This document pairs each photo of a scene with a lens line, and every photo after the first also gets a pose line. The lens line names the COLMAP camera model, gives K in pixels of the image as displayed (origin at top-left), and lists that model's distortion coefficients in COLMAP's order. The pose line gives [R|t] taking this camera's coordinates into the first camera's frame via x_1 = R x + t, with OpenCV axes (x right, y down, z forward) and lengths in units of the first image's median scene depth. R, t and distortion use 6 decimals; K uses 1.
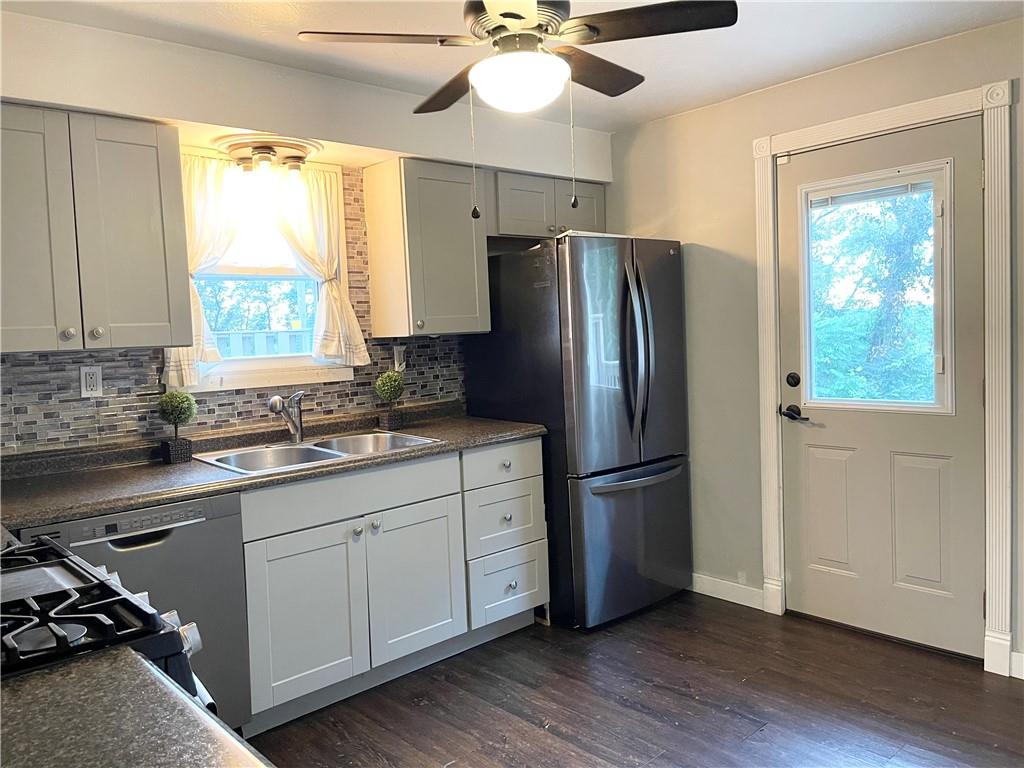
lens RADIAL K [[772.6, 0, 519.9], [0, 772.6, 377.8], [0, 0, 1]] dist [0.054832, -0.049244]
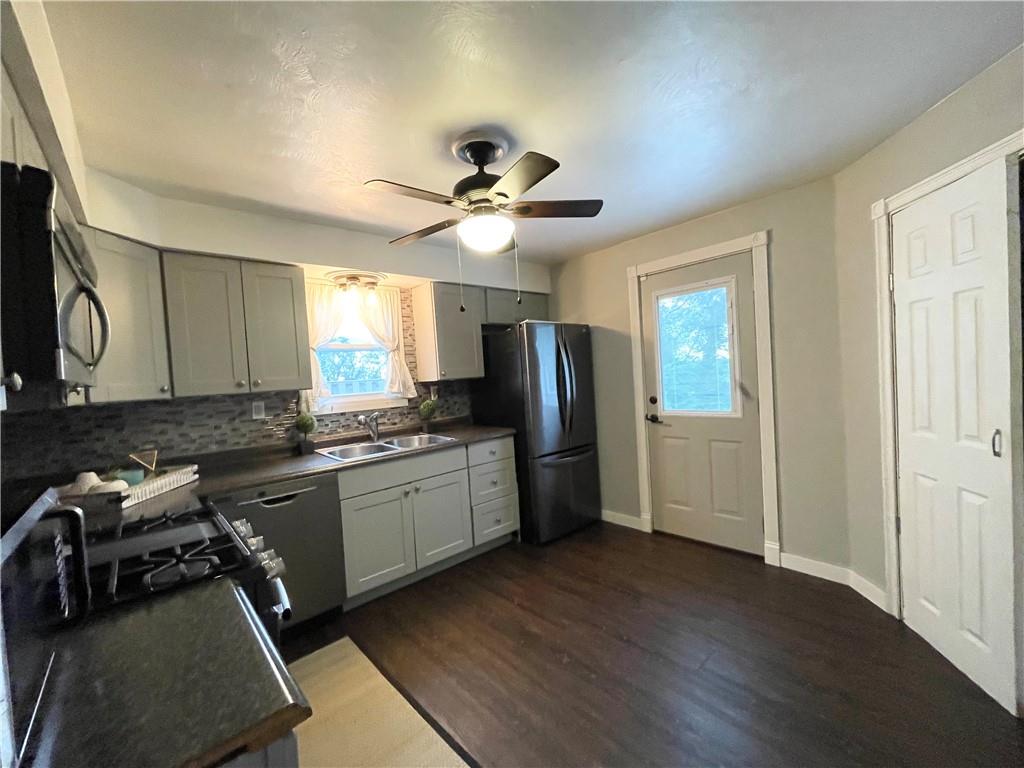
lens RADIAL K [[412.7, 0, 510.1], [0, 412.7, 389.8], [0, 0, 1]] dist [-0.000258, 0.000130]
pose [[0.999710, -0.022256, -0.009199, 0.032488], [0.021991, 0.999365, -0.028037, -0.002196], [0.009818, 0.027826, 0.999565, 0.049887]]
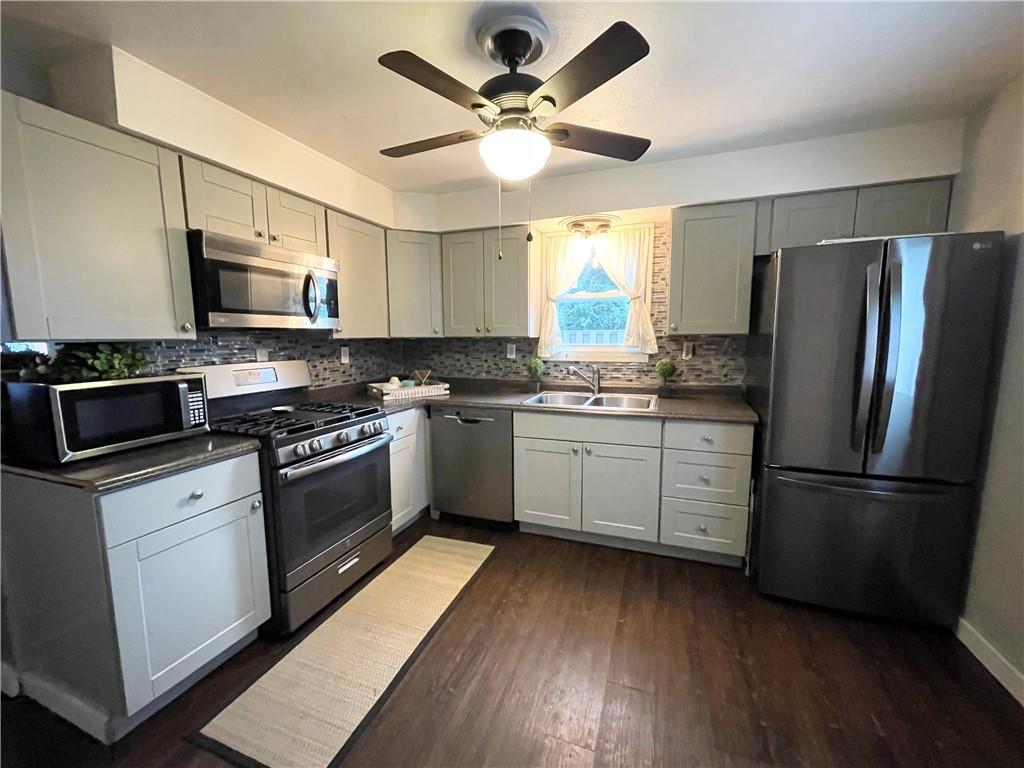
lens RADIAL K [[412.7, 0, 510.1], [0, 412.7, 389.8], [0, 0, 1]] dist [-0.000258, 0.000130]
pose [[0.453420, 0.153061, -0.878056, 0.422792], [-0.068796, 0.988216, 0.136738, -0.039382], [0.888638, -0.001593, 0.458607, 0.386429]]
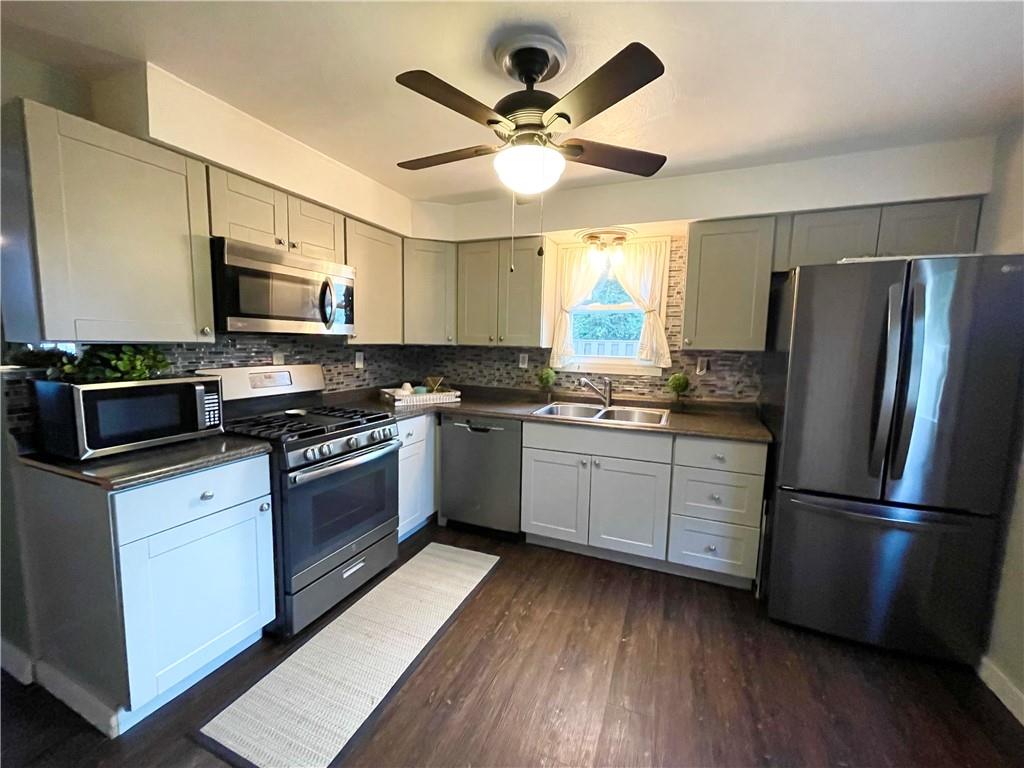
lens RADIAL K [[412.7, 0, 510.1], [0, 412.7, 389.8], [0, 0, 1]] dist [-0.000258, 0.000130]
pose [[0.417468, 0.152846, -0.895745, 0.425561], [-0.095159, 0.987686, 0.124185, -0.046727], [0.903695, 0.033395, 0.426872, 0.393255]]
